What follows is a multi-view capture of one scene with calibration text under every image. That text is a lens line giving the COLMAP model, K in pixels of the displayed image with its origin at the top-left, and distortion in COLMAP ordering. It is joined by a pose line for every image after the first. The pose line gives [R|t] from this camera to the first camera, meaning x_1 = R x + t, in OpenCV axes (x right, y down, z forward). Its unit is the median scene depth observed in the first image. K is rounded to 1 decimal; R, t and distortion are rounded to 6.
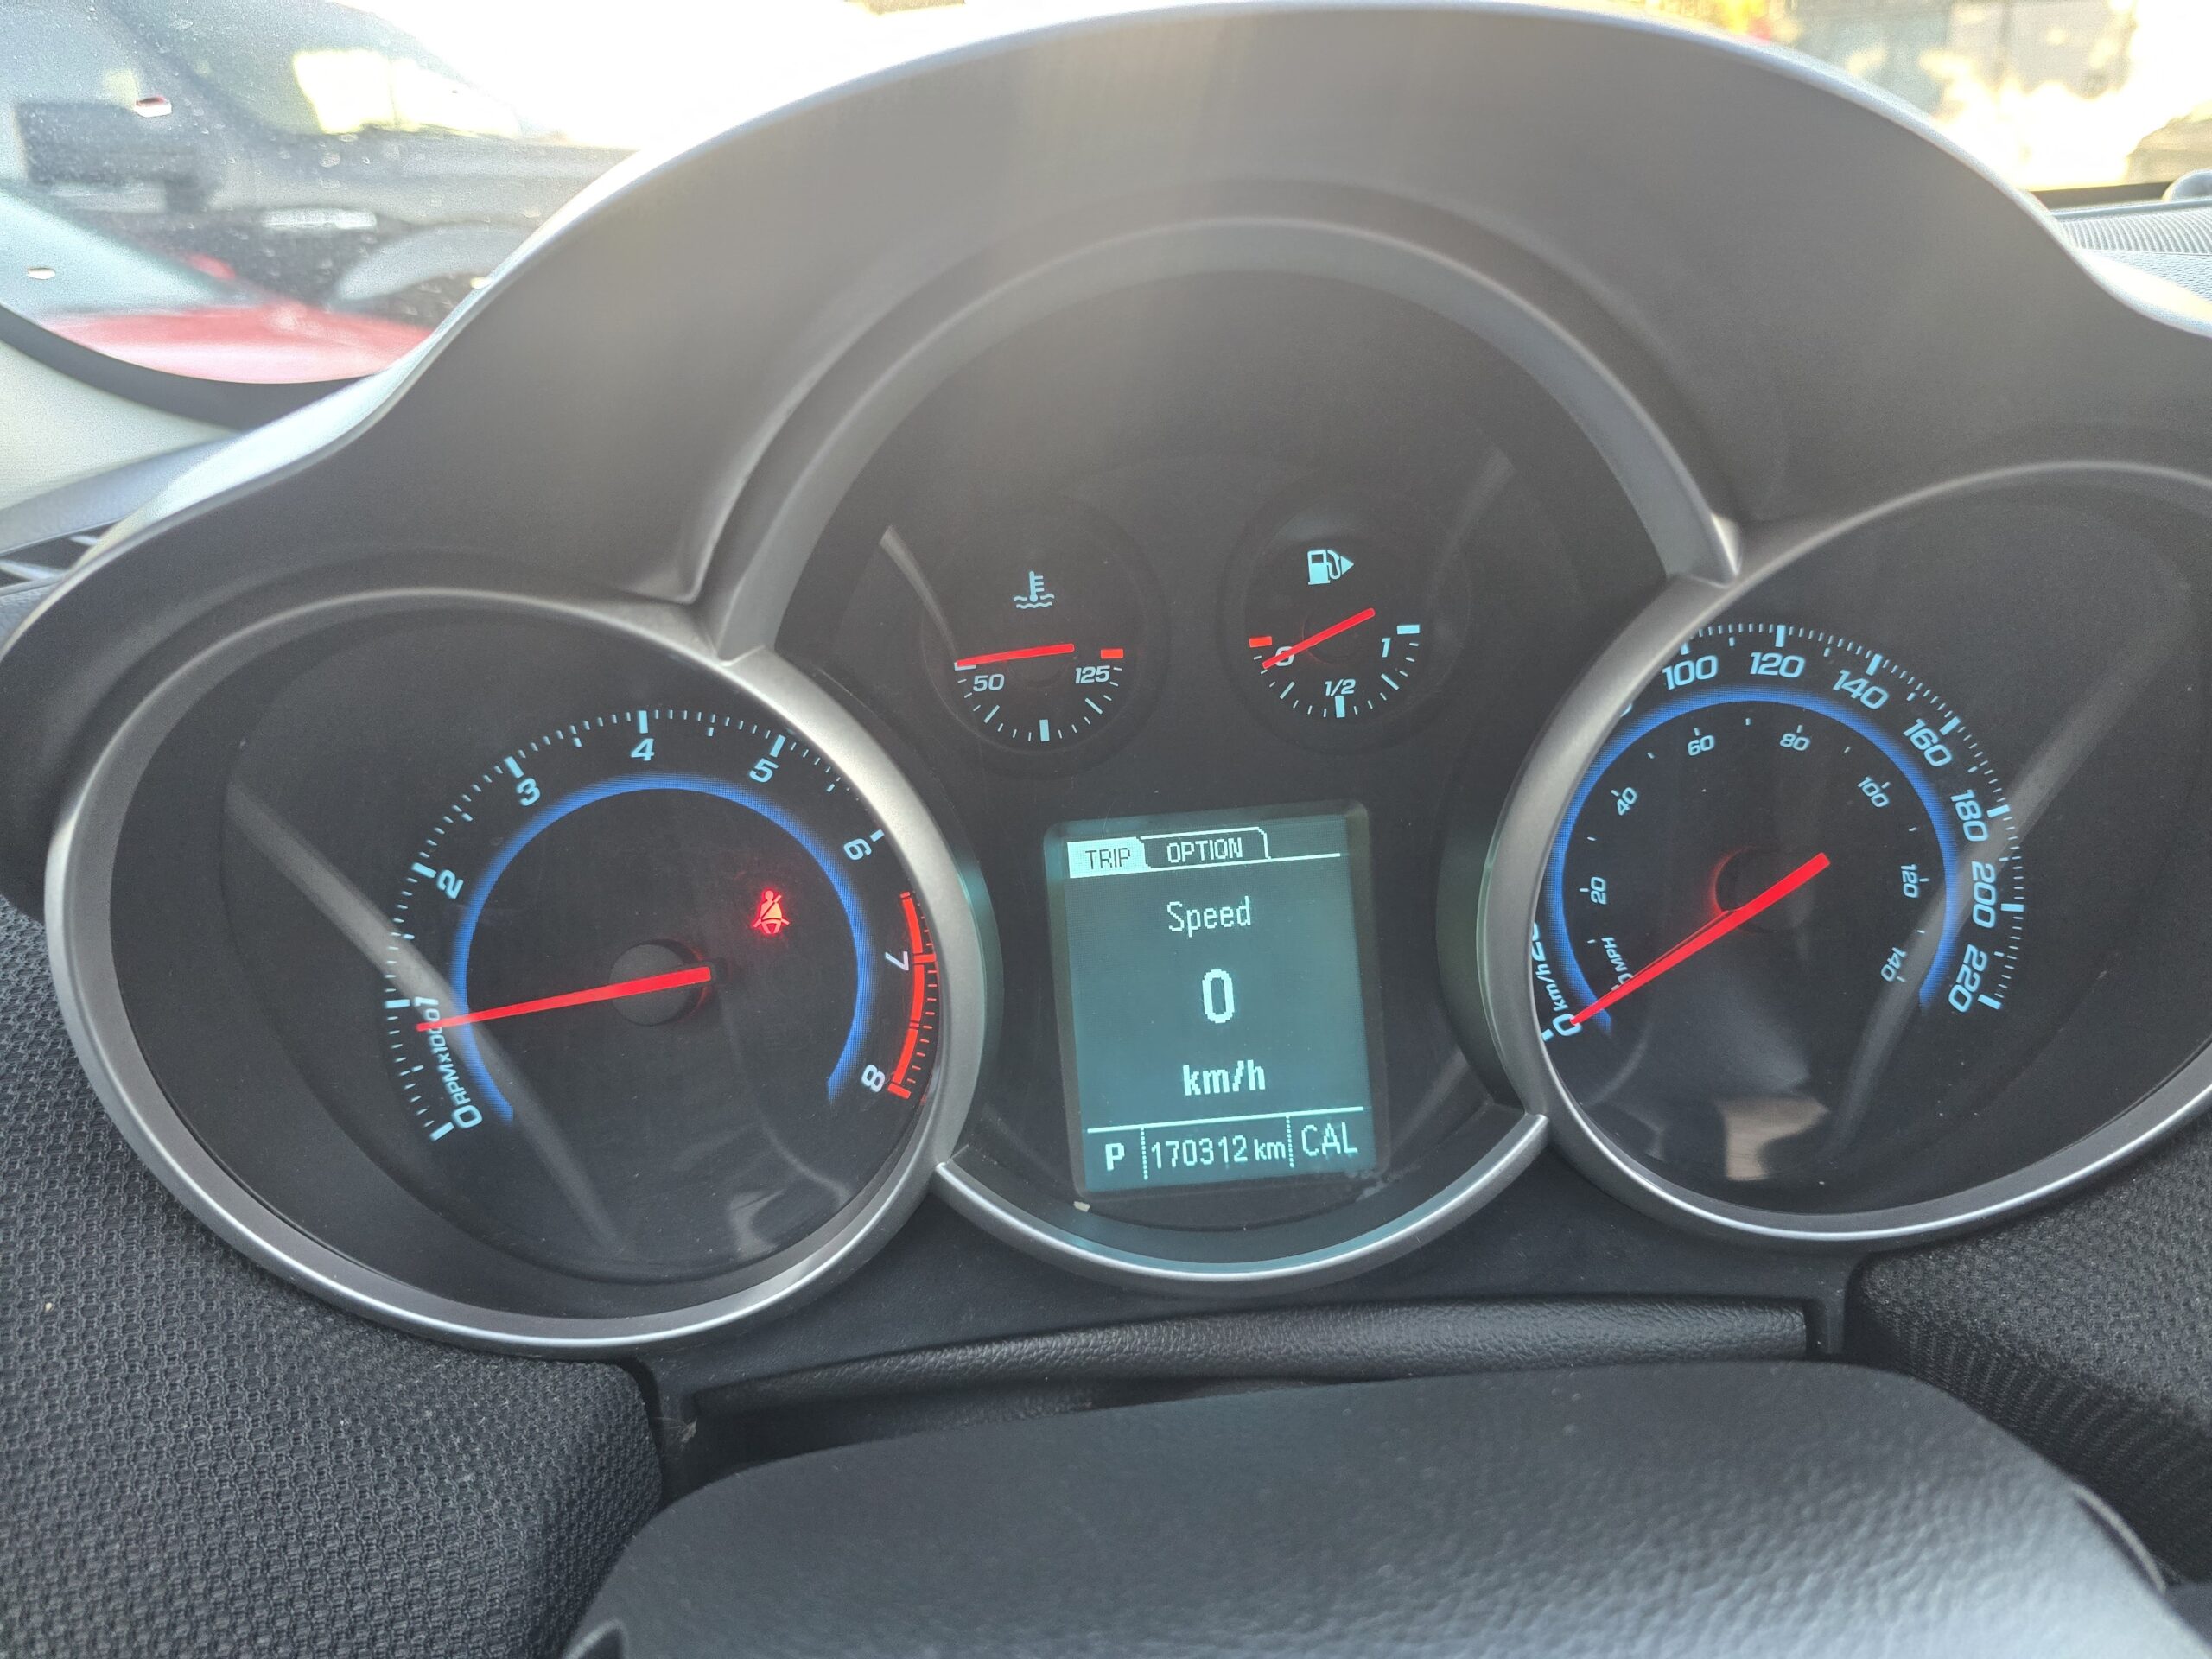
lens RADIAL K [[1451.3, 0, 1106.0], [0, 1451.3, 829.5], [0, 0, 1]] dist [0.050449, -0.055302]
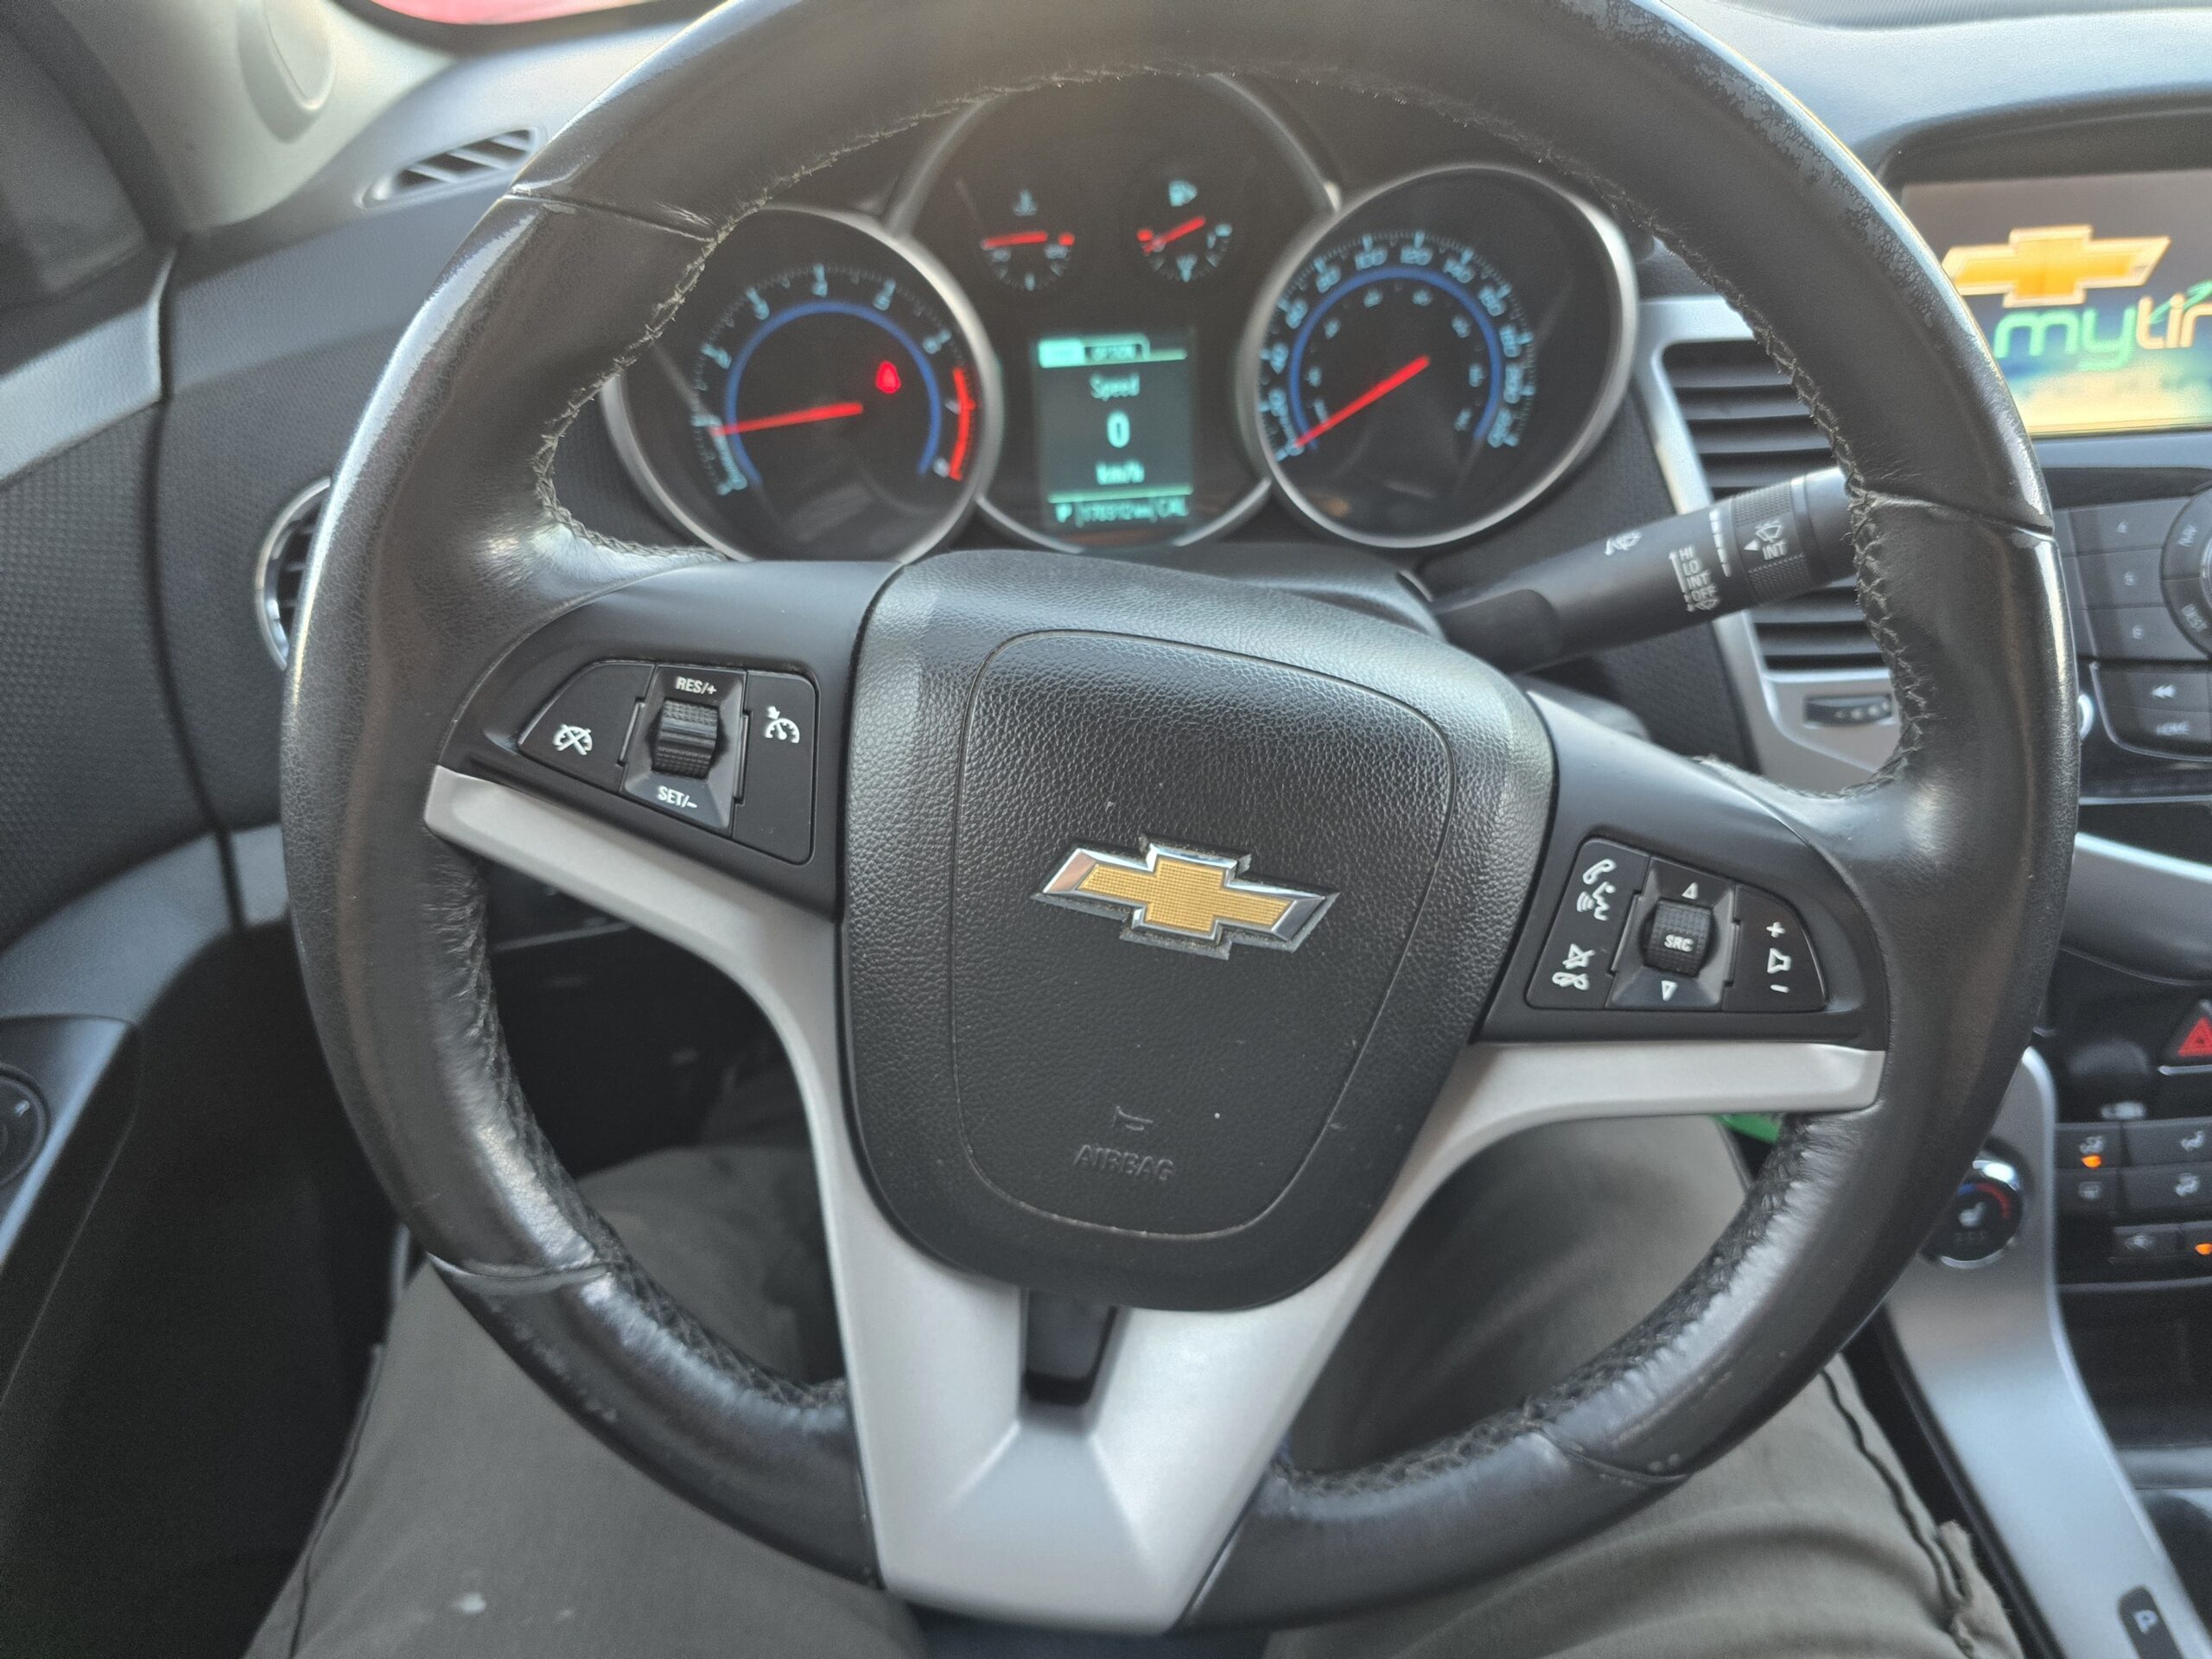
lens RADIAL K [[1538.4, 0, 1106.0], [0, 1538.4, 829.5], [0, 0, 1]] dist [0.009863, -0.007531]
pose [[0.999547, 0.014145, 0.026553, 0.013718], [-0.020204, 0.969541, 0.244093, 0.131835], [-0.022292, -0.244519, 0.969388, -1.128979]]
